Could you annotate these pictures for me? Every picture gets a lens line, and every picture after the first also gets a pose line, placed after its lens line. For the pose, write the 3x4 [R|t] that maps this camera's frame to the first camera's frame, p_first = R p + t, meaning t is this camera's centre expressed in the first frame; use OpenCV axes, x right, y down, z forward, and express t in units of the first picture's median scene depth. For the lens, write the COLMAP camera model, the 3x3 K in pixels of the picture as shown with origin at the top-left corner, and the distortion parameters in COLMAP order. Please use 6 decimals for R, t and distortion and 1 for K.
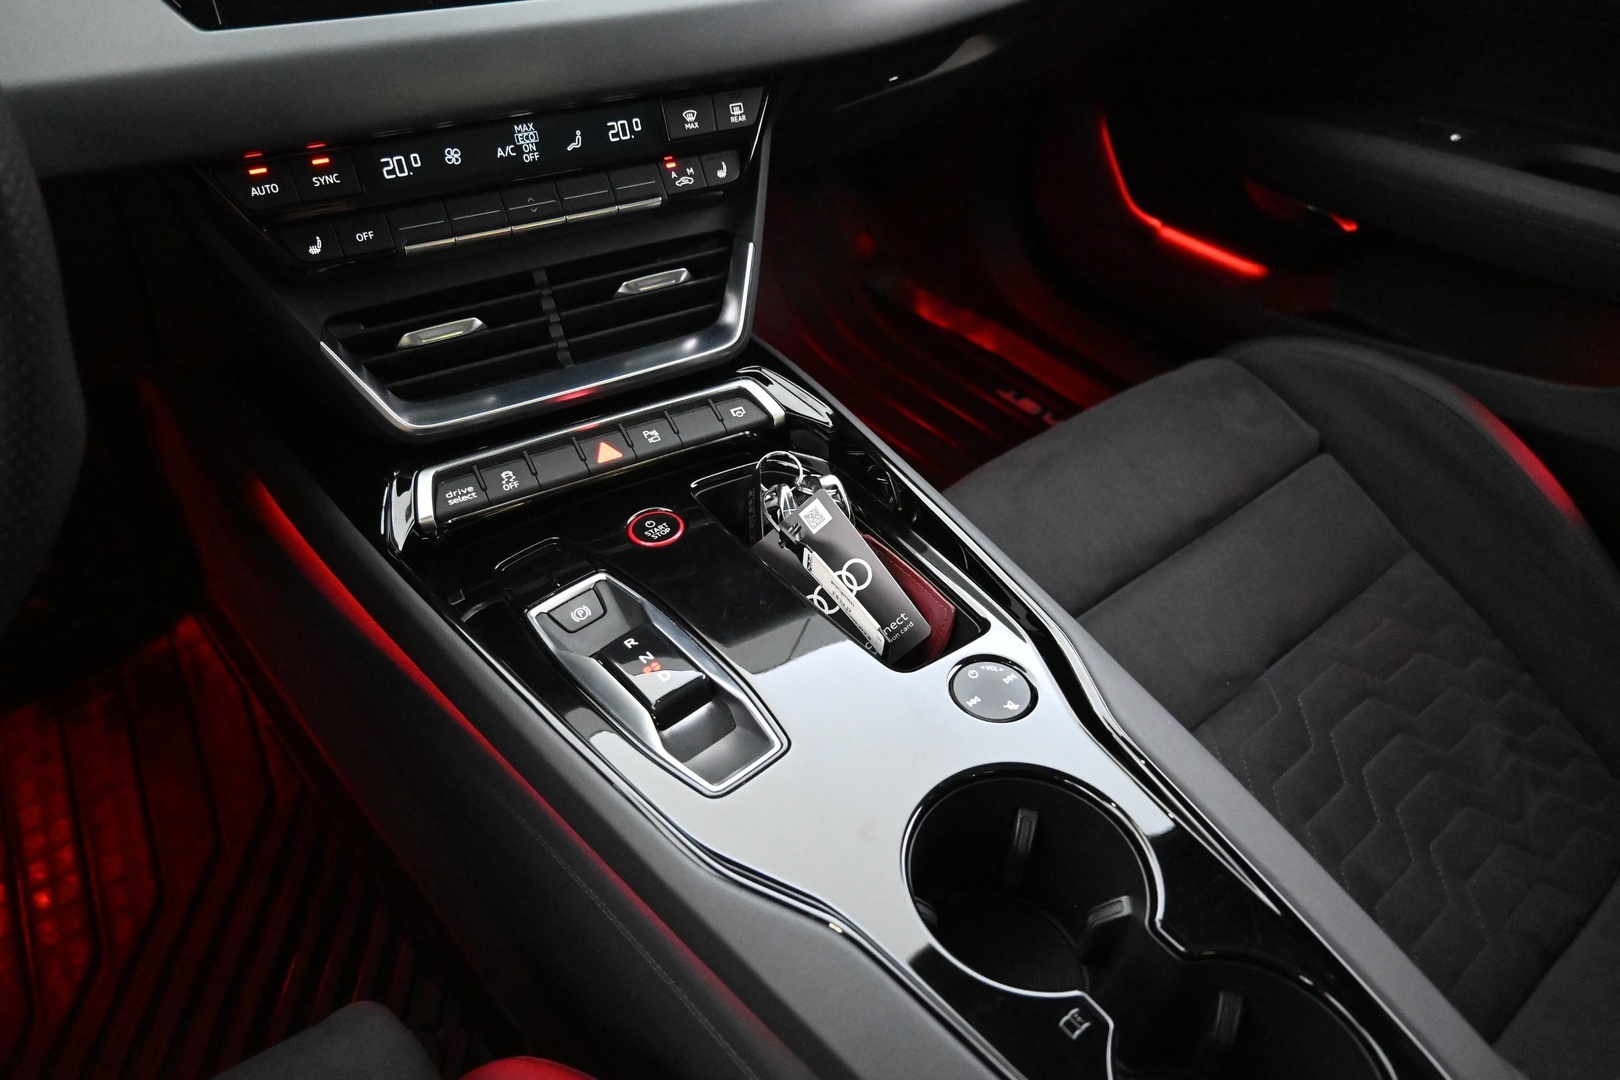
lens RADIAL K [[1097.3, 0, 809.7], [0, 1097.3, 533.7], [0, 0, 1]] dist [0.012666, -0.006180]
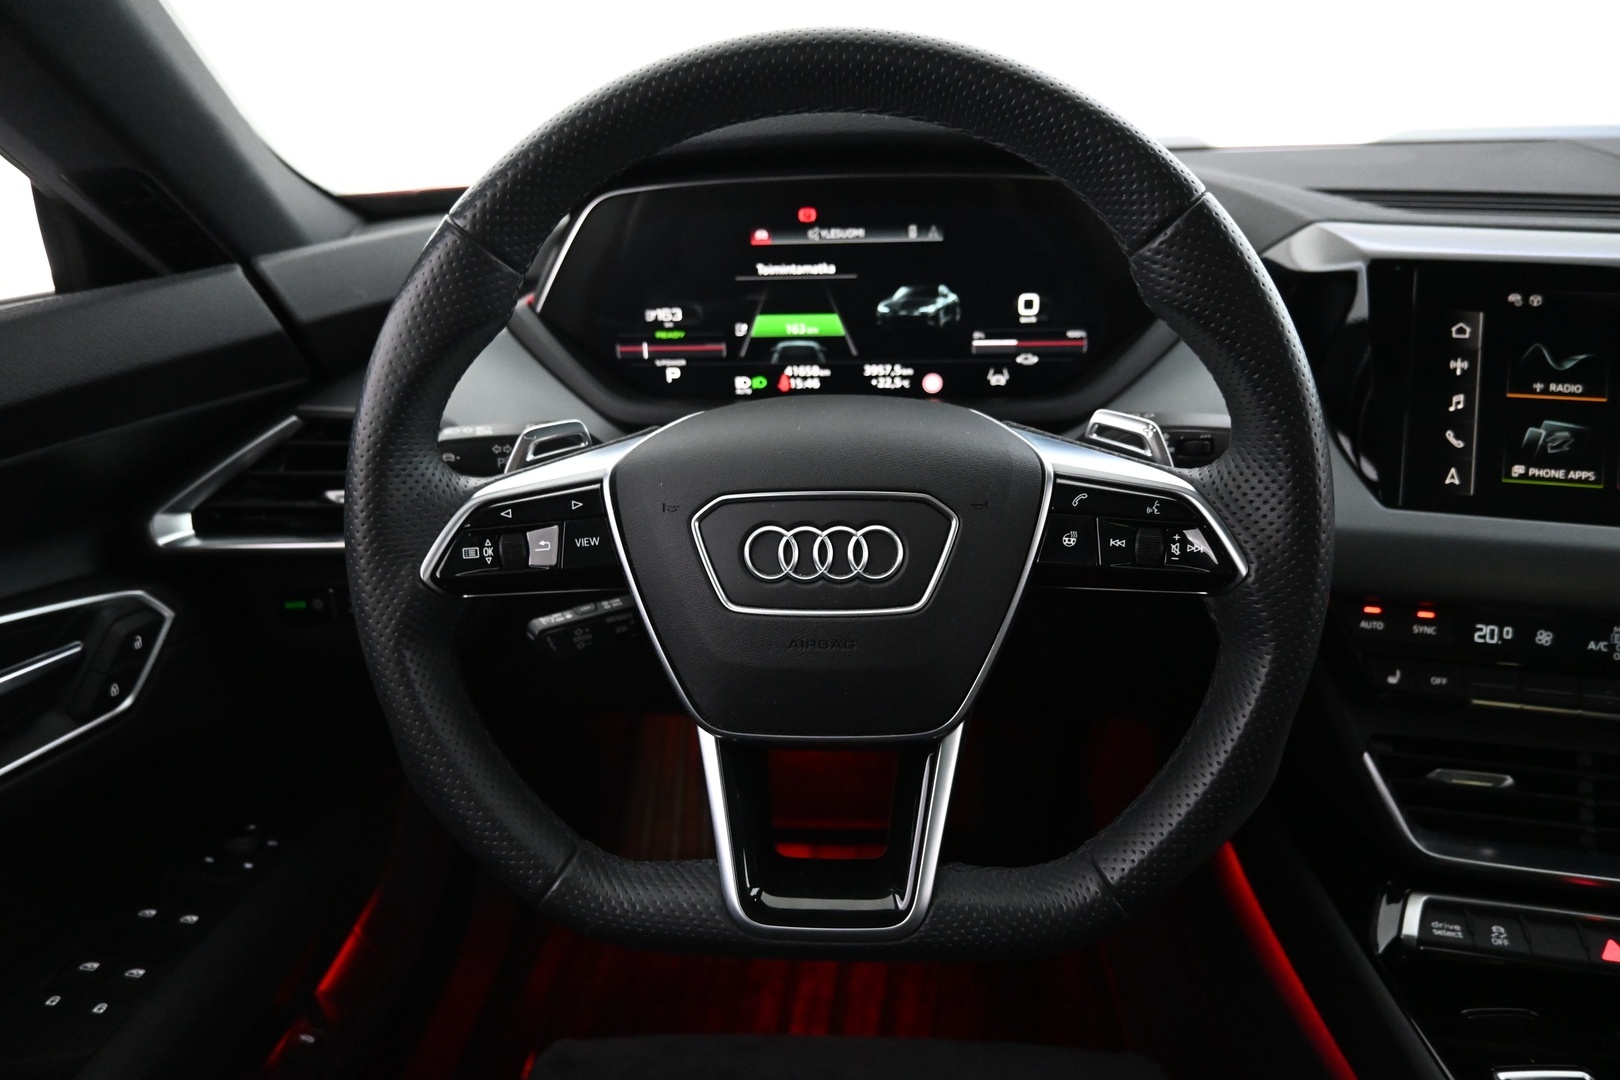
lens RADIAL K [[1097.3, 0, 805.4], [0, 1097.3, 545.7], [0, 0, 1]] dist [0.012666, -0.006180]
pose [[0.730186, 0.217351, -0.647755, -0.164996], [-0.420730, 0.890023, -0.175628, 0.082979], [0.538344, 0.400771, 0.741328, -0.262017]]
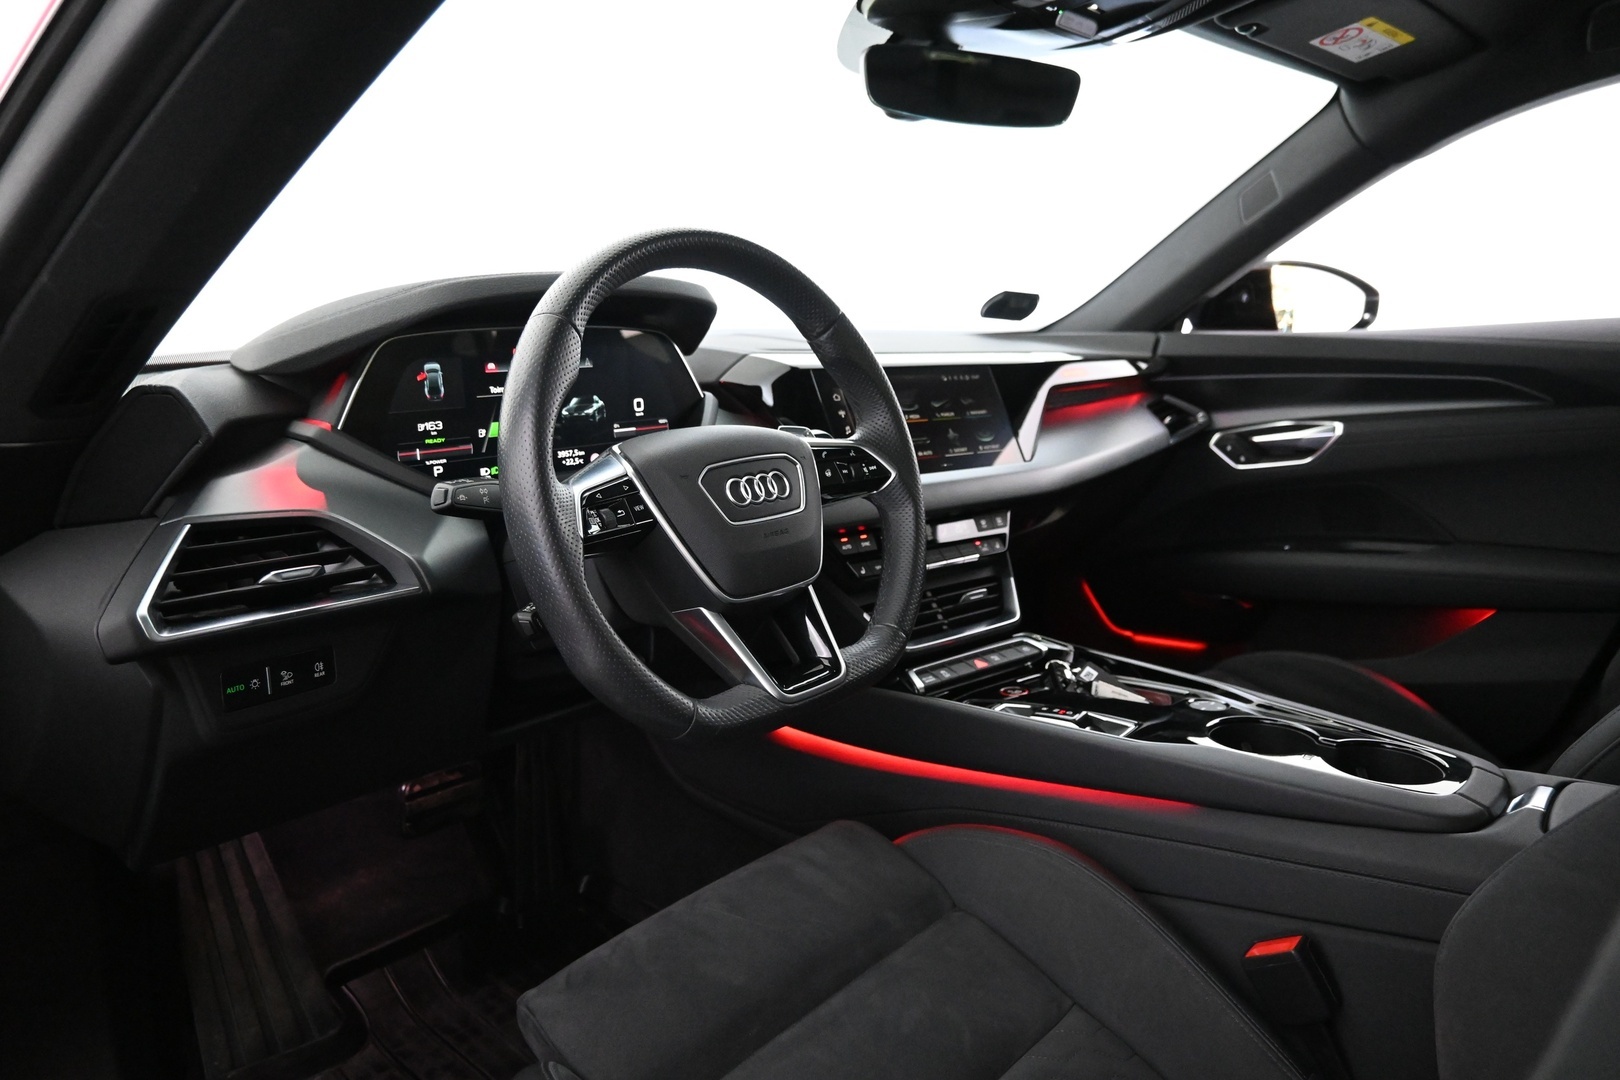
lens RADIAL K [[1097.3, 0, 801.7], [0, 1097.3, 533.4], [0, 0, 1]] dist [0.012666, -0.006180]
pose [[0.985627, -0.083212, 0.147024, -0.853040], [0.148043, 0.844680, -0.514392, 0.780499], [-0.081385, 0.528765, 0.844858, -0.901423]]
